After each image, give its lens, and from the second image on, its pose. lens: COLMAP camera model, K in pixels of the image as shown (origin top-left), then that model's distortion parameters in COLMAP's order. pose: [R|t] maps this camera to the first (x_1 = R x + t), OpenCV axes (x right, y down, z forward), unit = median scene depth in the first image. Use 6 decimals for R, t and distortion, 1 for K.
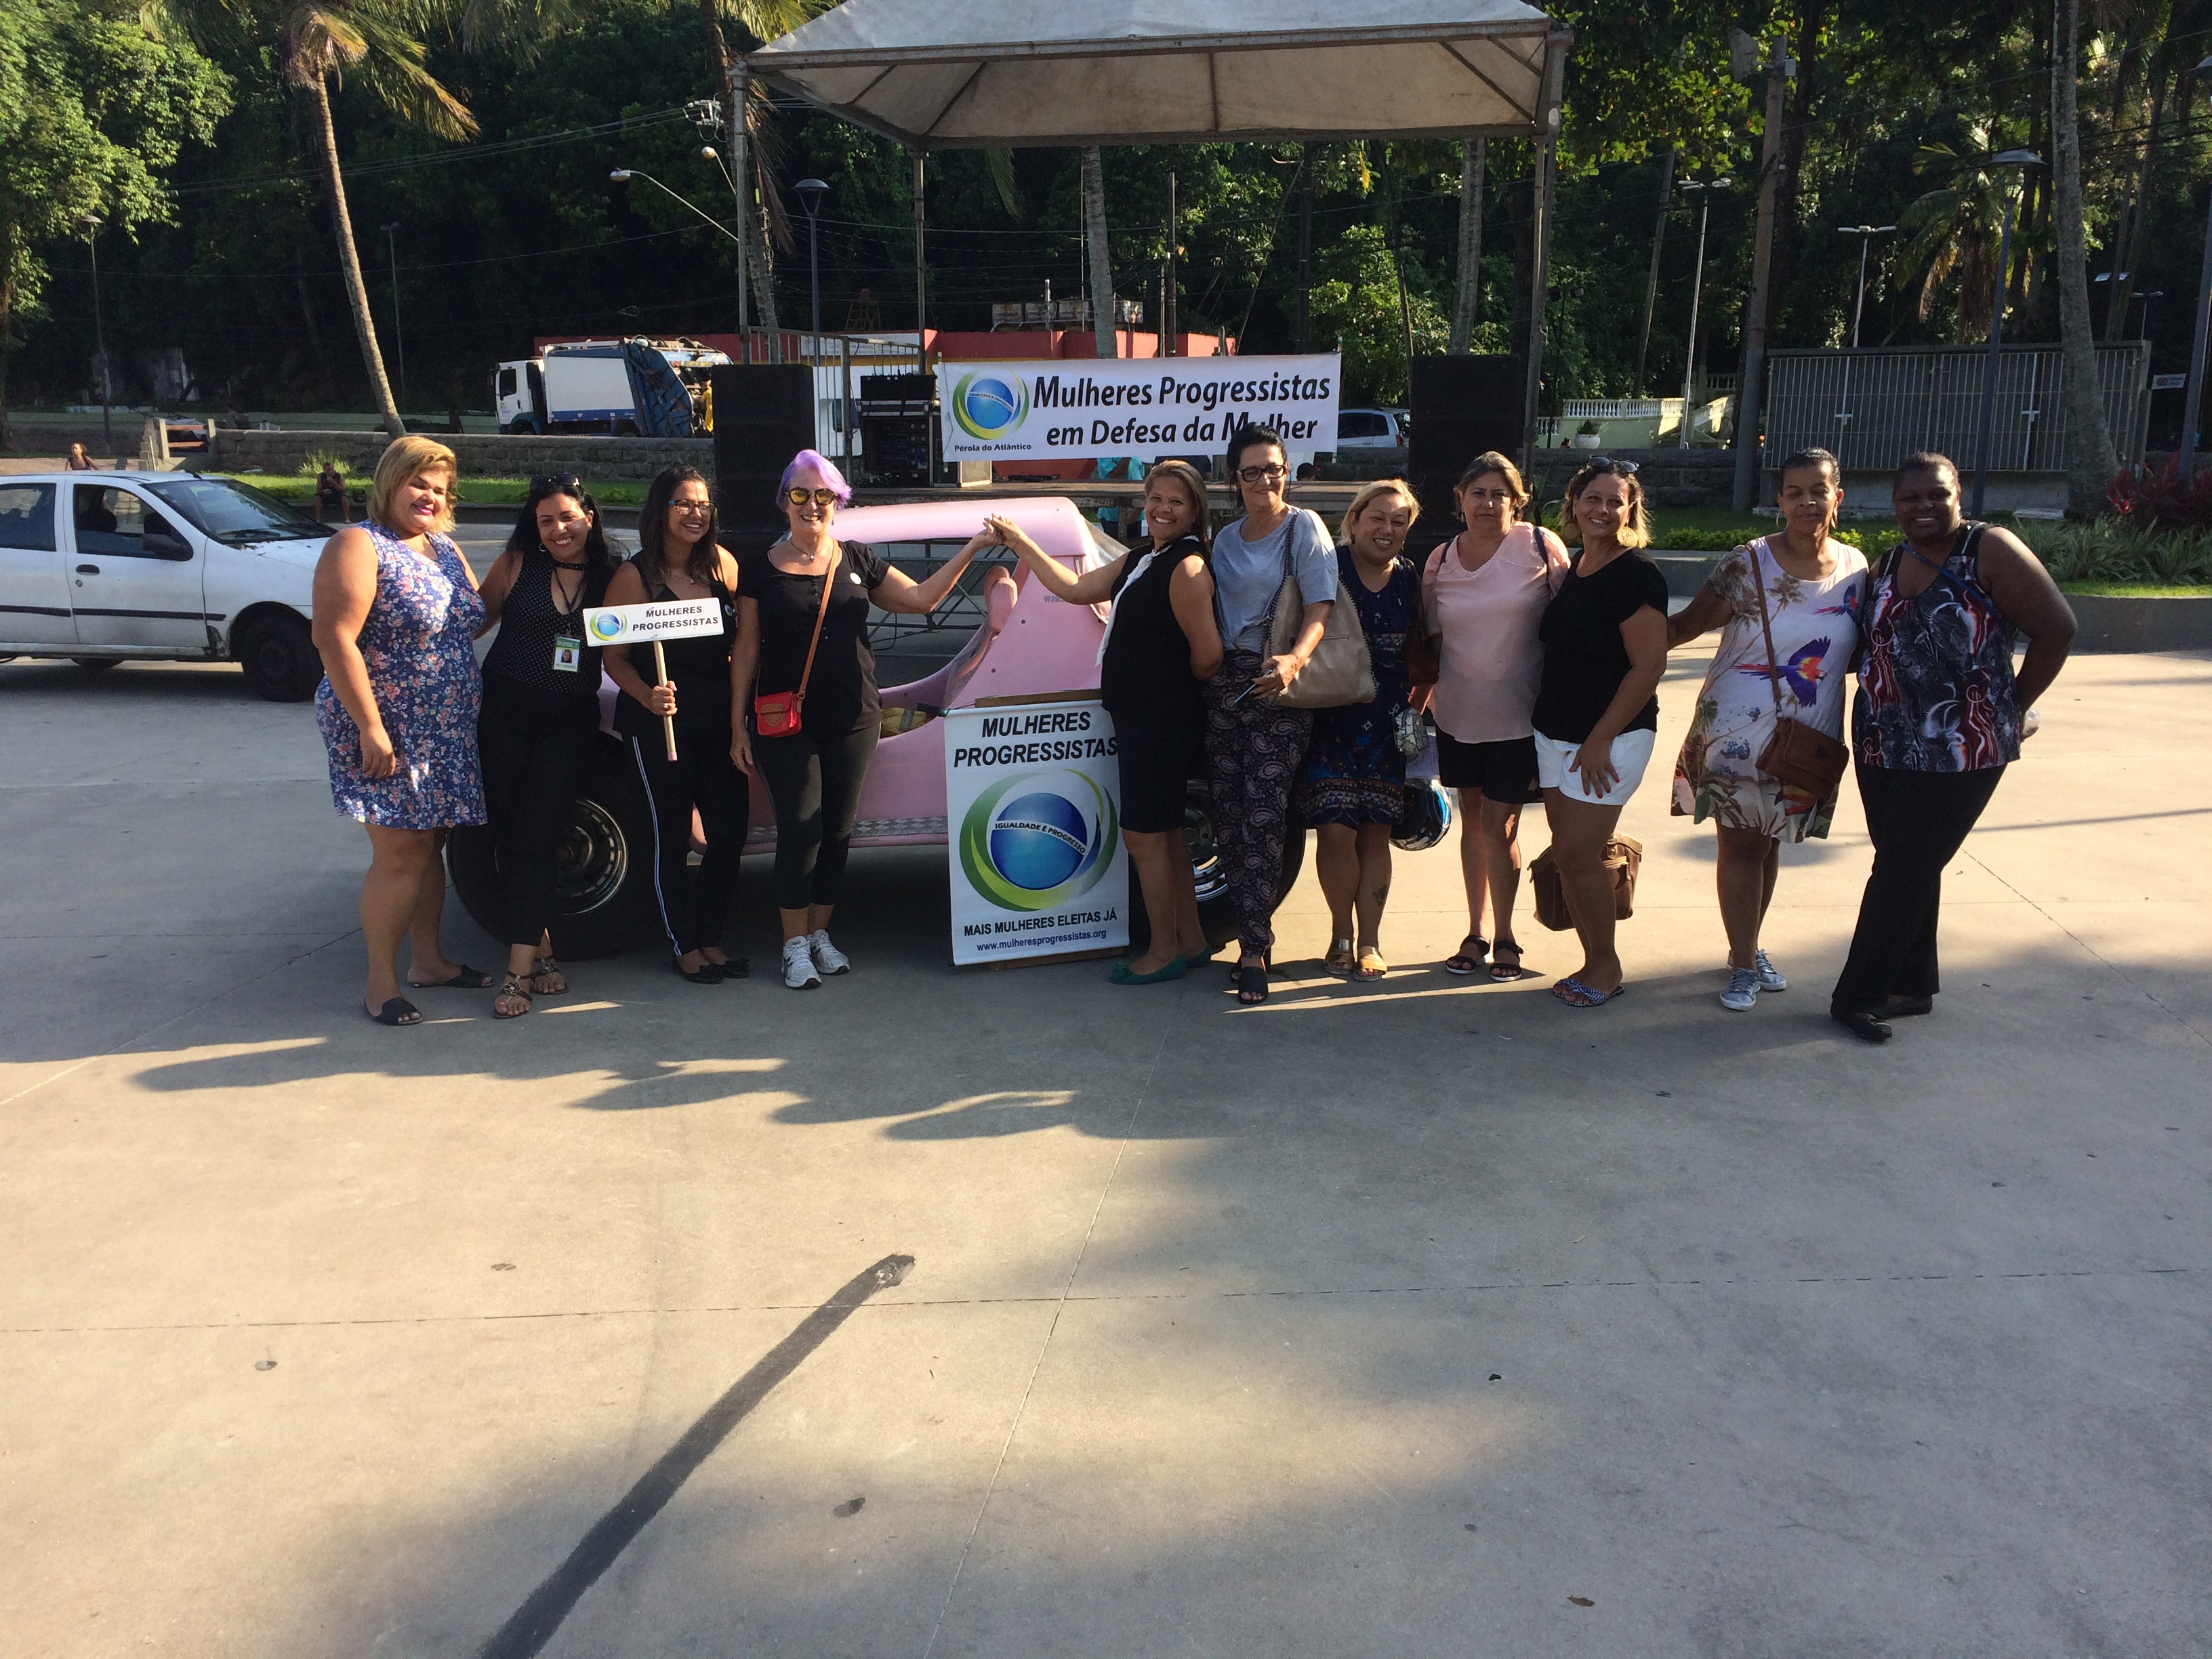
lens RADIAL K [[1911.6, 0, 1118.9], [0, 1911.6, 829.2], [0, 0, 1]] dist [0.067993, -0.086279]
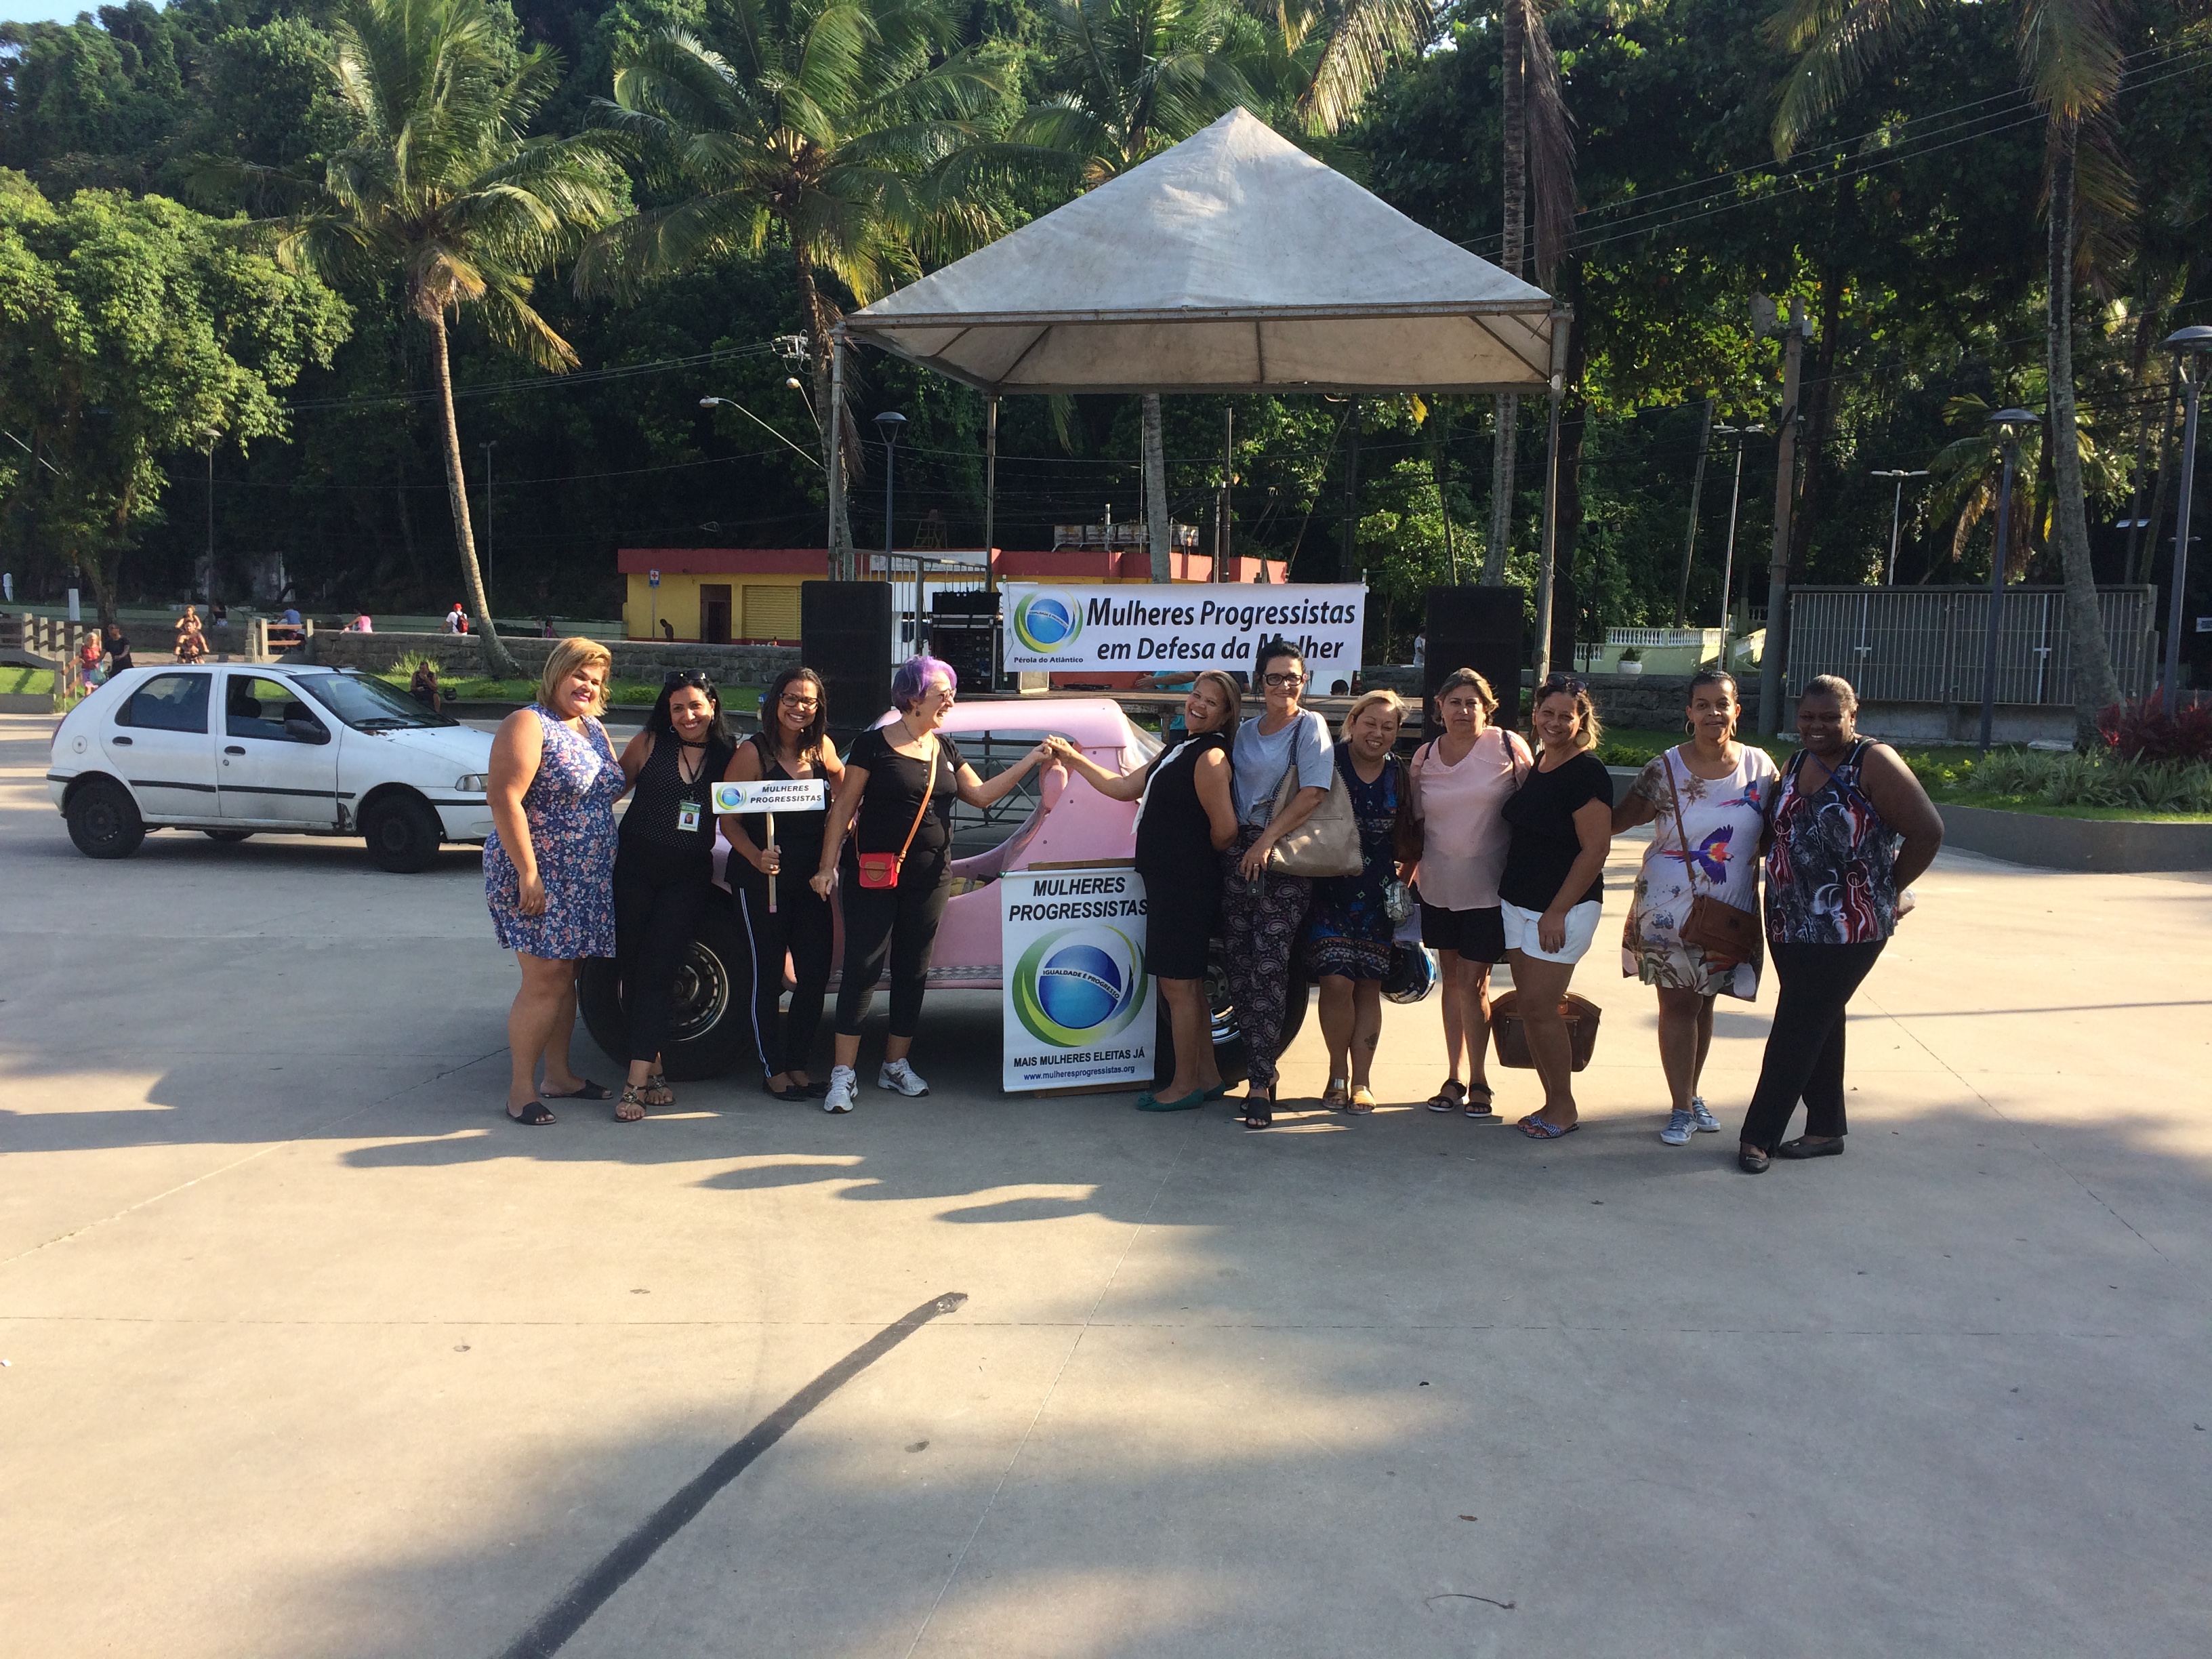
lens RADIAL K [[2021.4, 0, 1106.0], [0, 2021.4, 829.5], [0, 0, 1]] dist [0.077131, -0.106492]
pose [[0.999086, 0.024580, -0.034959, 0.009486], [-0.028439, 0.993009, -0.114561, 0.032374], [0.031898, 0.115451, 0.992801, -0.149546]]
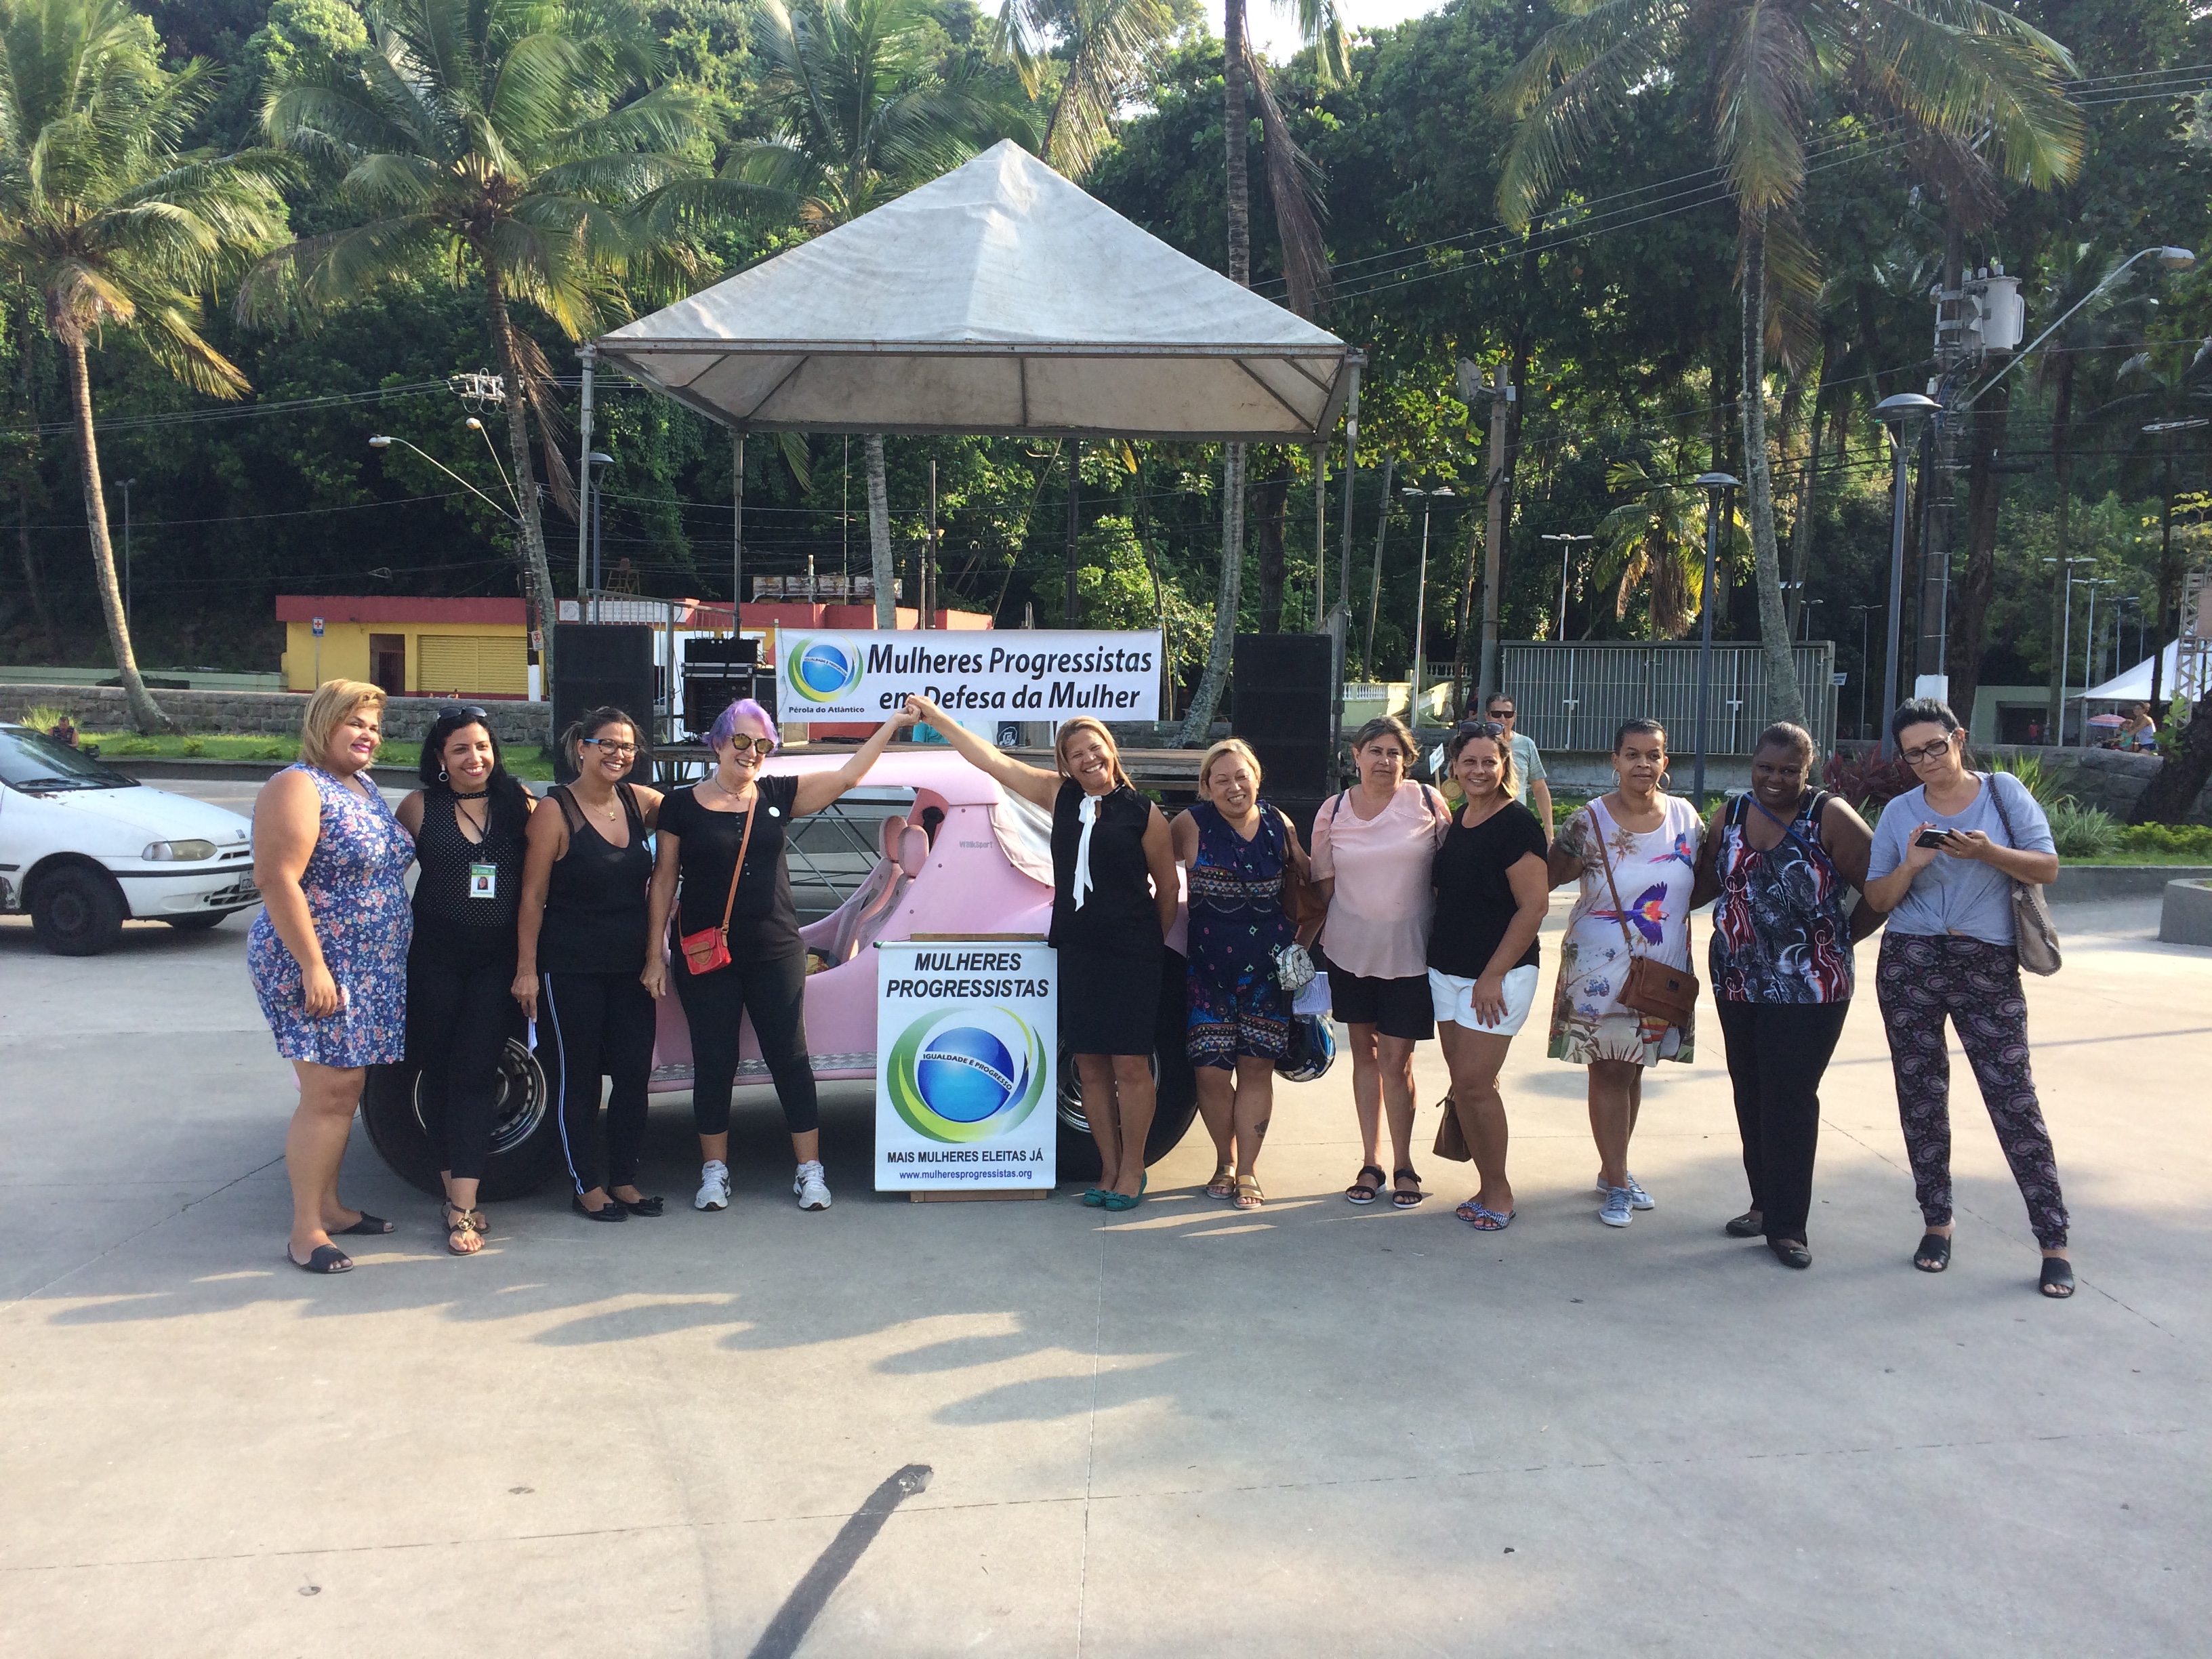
lens RADIAL K [[1939.9, 0, 1077.3], [0, 1939.9, 830.9], [0, 0, 1]] dist [0.080562, -0.127767]
pose [[0.989900, 0.011586, 0.141295, -0.081006], [0.008466, 0.990045, -0.140495, 0.014836], [-0.141516, 0.140273, 0.979947, -0.039832]]
